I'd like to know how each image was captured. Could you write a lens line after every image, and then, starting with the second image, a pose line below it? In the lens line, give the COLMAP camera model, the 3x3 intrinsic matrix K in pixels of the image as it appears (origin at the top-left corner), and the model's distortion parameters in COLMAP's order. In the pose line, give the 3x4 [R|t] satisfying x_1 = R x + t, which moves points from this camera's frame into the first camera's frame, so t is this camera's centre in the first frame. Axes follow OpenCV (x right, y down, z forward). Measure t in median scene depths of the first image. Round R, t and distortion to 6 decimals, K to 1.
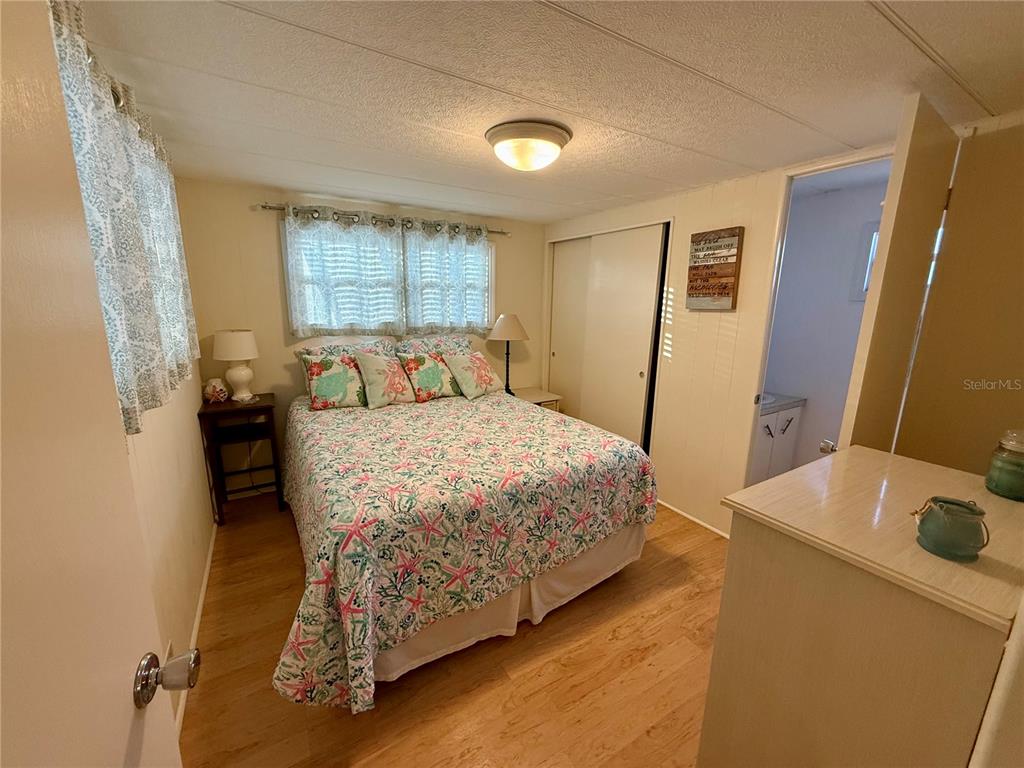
lens RADIAL K [[408.4, 0, 512.0], [0, 408.4, 385.8], [0, 0, 1]] dist [0.000805, 0.000026]
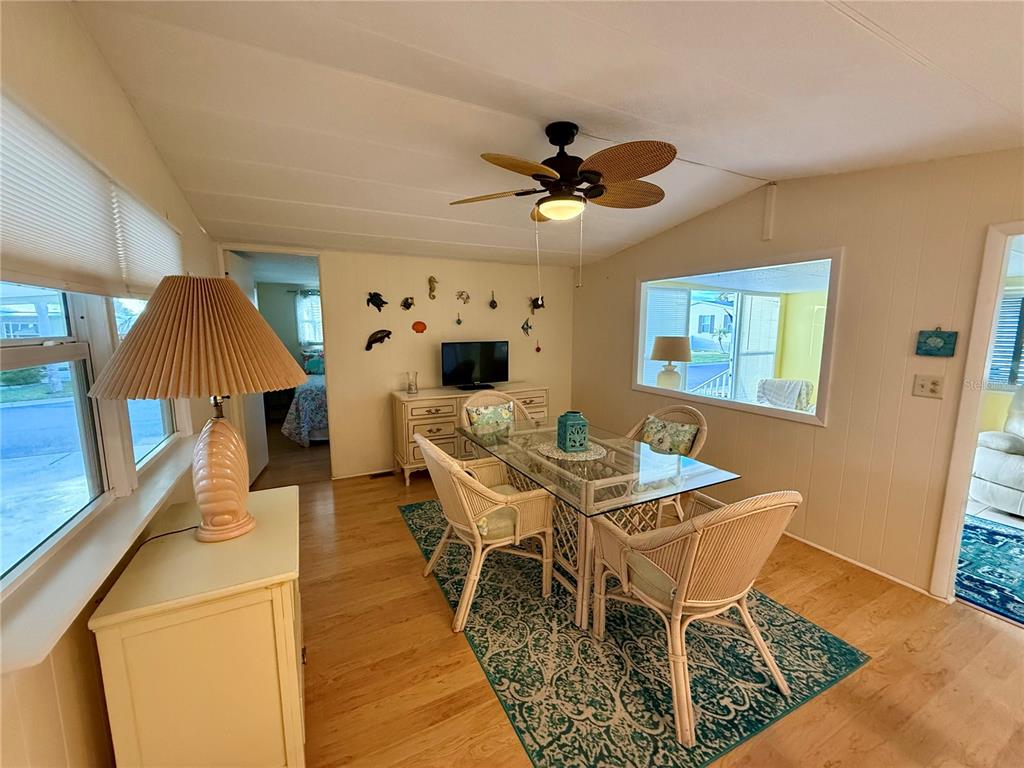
lens RADIAL K [[407.9, 0, 506.2], [0, 407.9, 386.8], [0, 0, 1]] dist [-0.000434, -0.000296]
pose [[0.997308, -0.001005, -0.073320, 1.076472], [-0.003128, 0.998413, -0.056233, 0.320798], [0.073261, 0.056311, 0.995722, -1.606096]]
